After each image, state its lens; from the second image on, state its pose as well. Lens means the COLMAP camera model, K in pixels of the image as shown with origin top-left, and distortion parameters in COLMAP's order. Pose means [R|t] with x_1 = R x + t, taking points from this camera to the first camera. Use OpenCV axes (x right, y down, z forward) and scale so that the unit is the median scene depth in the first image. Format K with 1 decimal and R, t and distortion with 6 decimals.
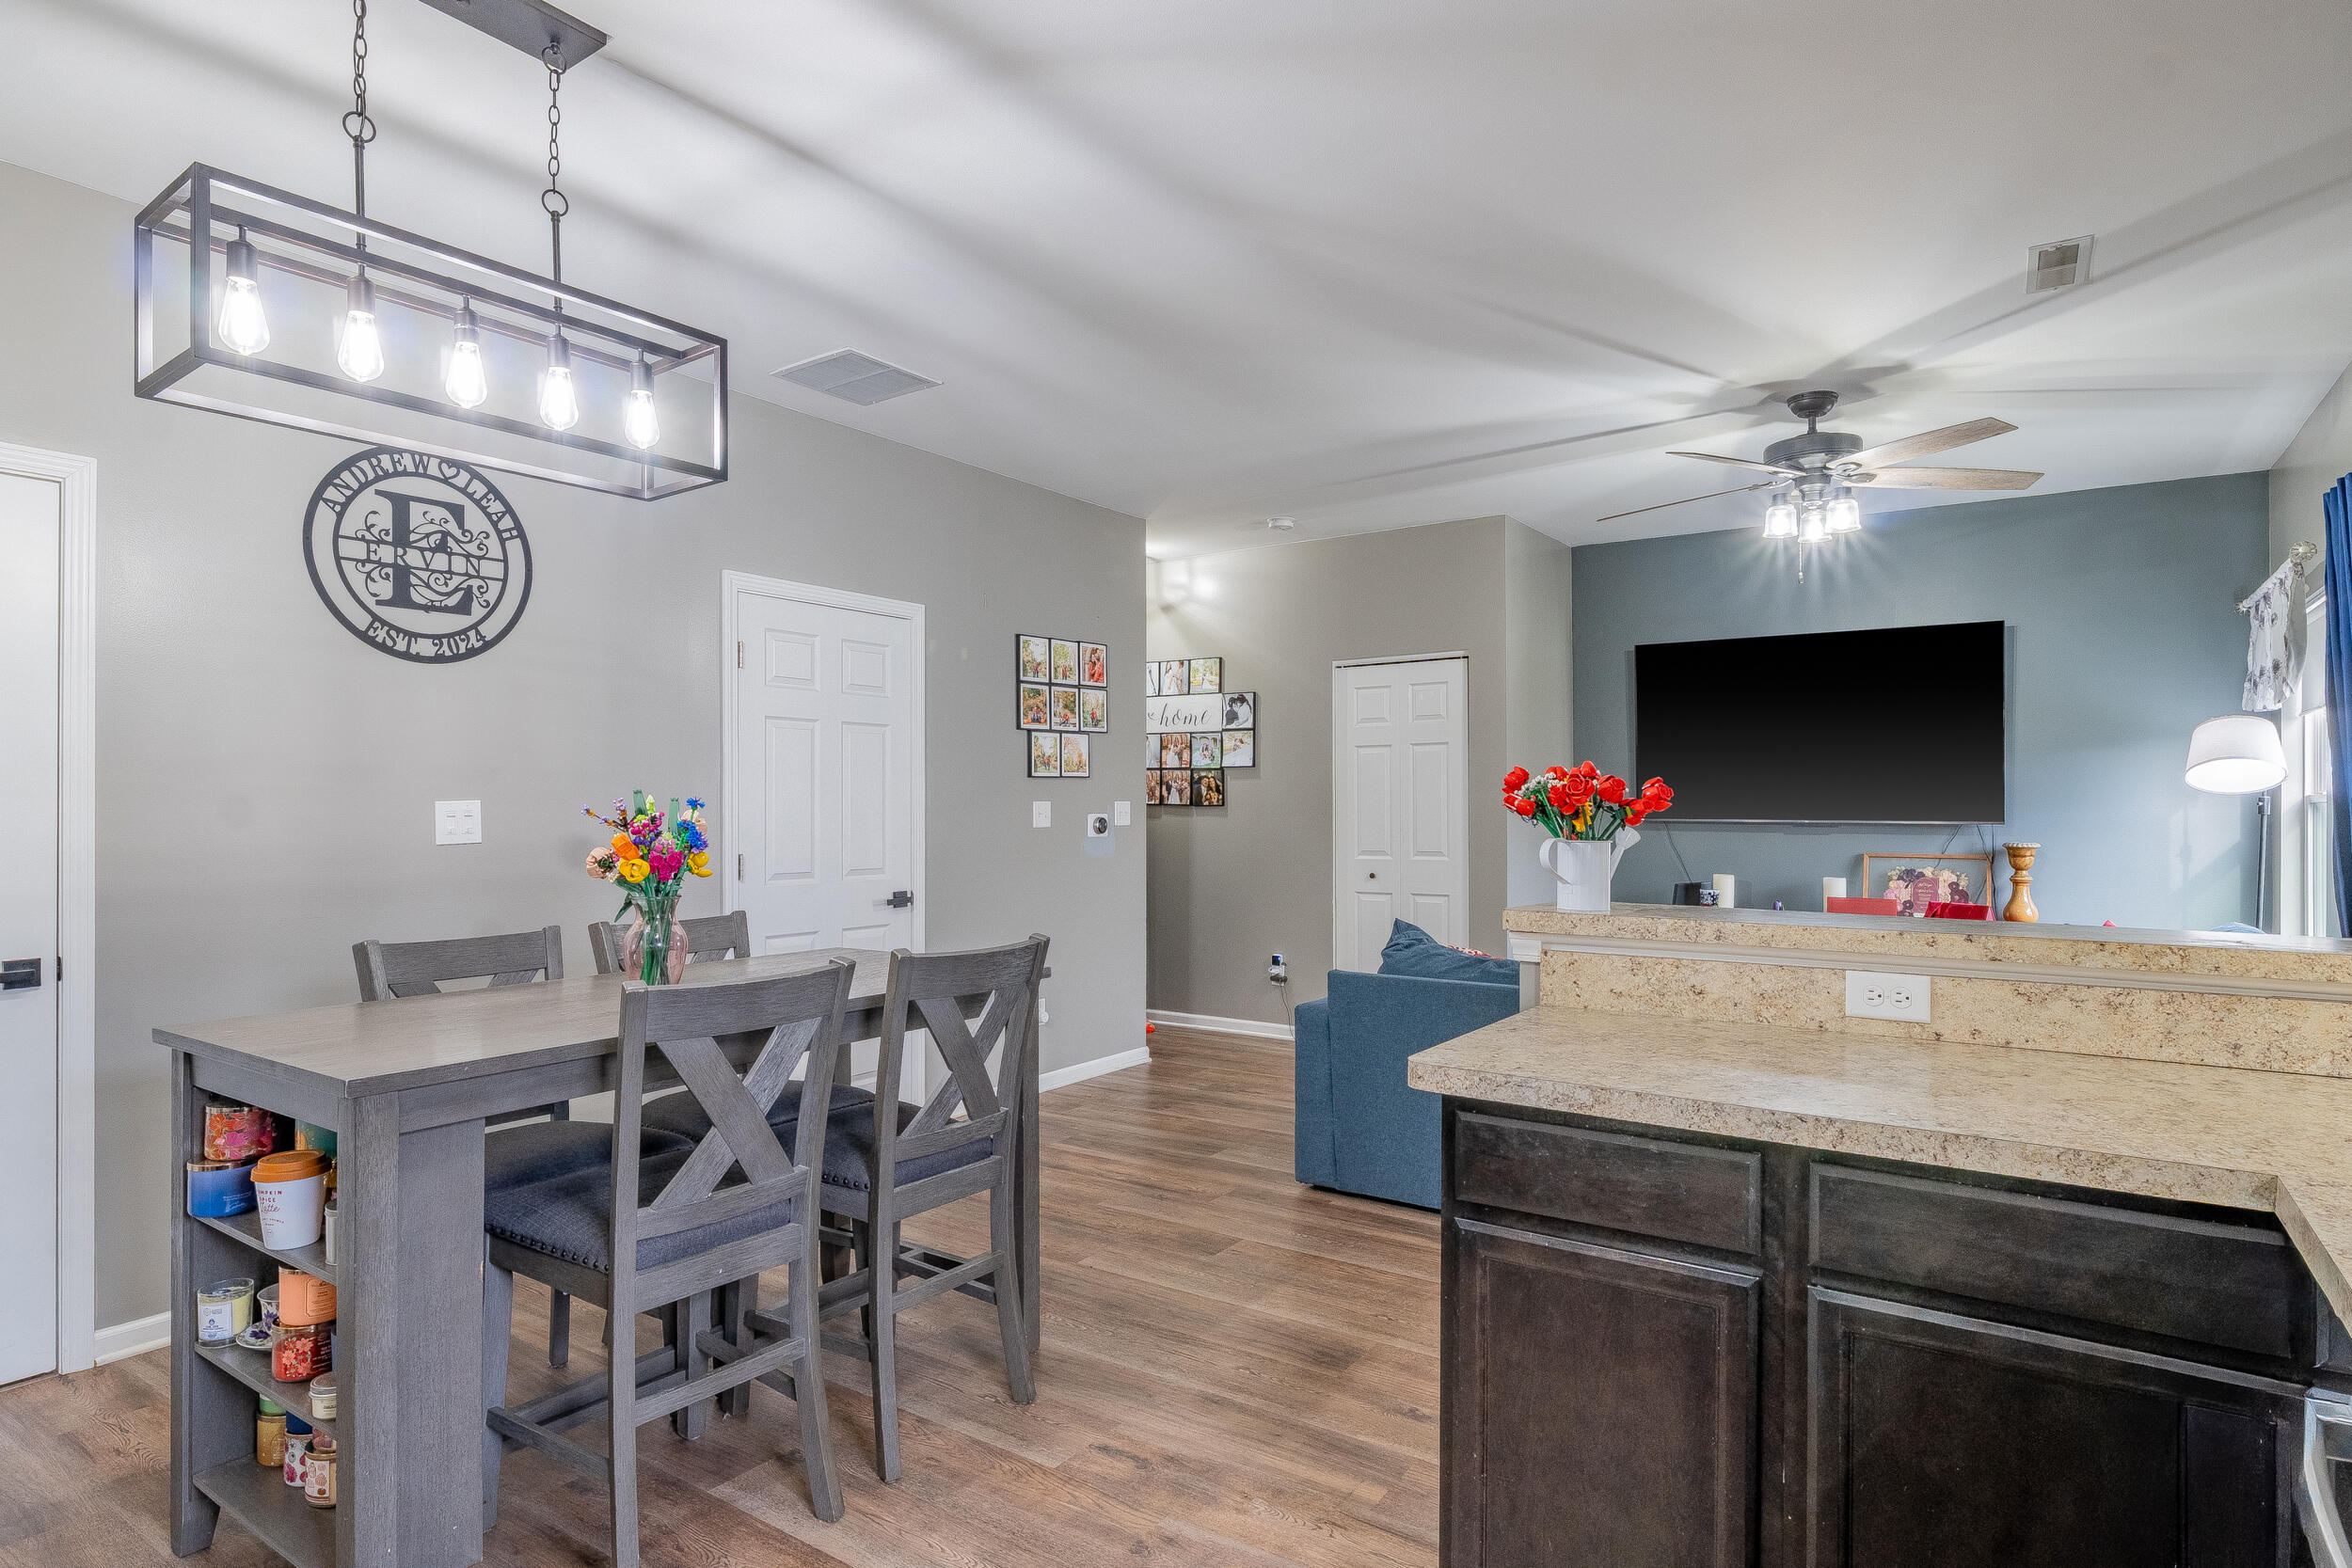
lens RADIAL K [[1261.1, 0, 1179.5], [0, 1261.1, 796.8], [0, 0, 1]] dist [-0.004898, -0.000892]
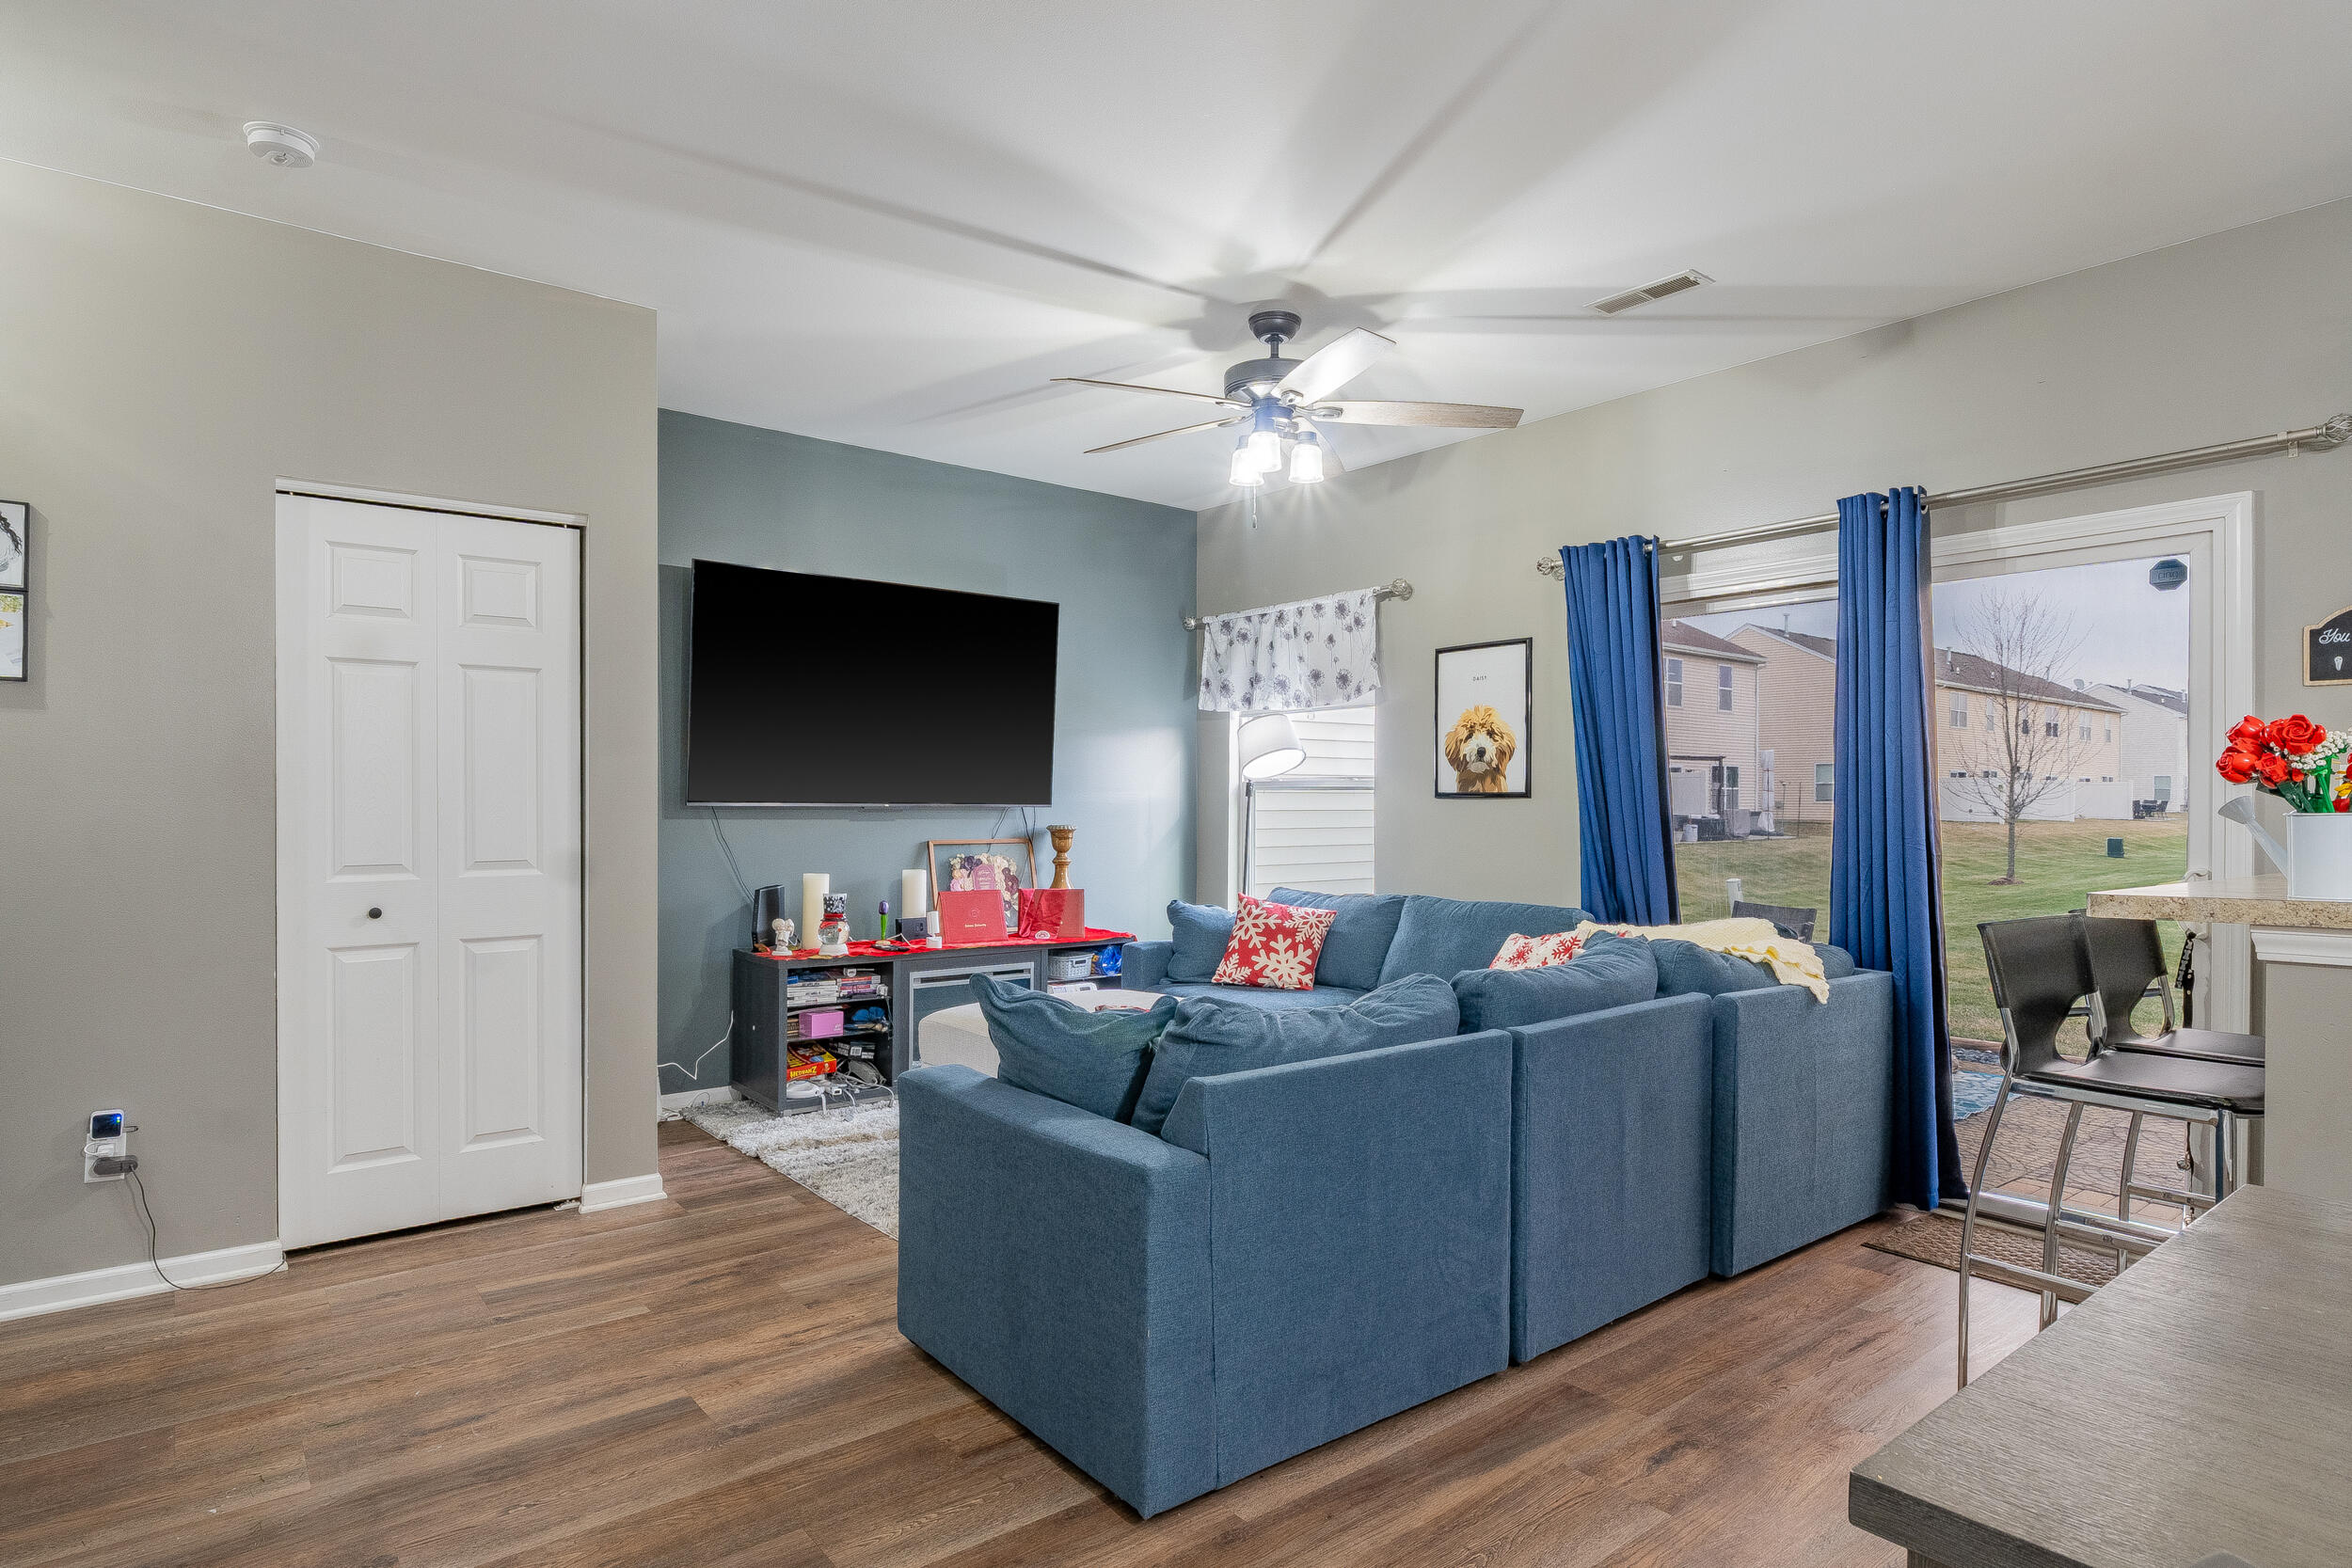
lens RADIAL K [[1261.1, 0, 1179.5], [0, 1261.1, 796.8], [0, 0, 1]] dist [-0.004898, -0.000892]
pose [[0.293605, 0.003855, 0.955919, -0.273926], [-0.009104, 0.999958, -0.001237, 0.014329], [-0.955884, -0.008339, 0.293627, 0.607534]]
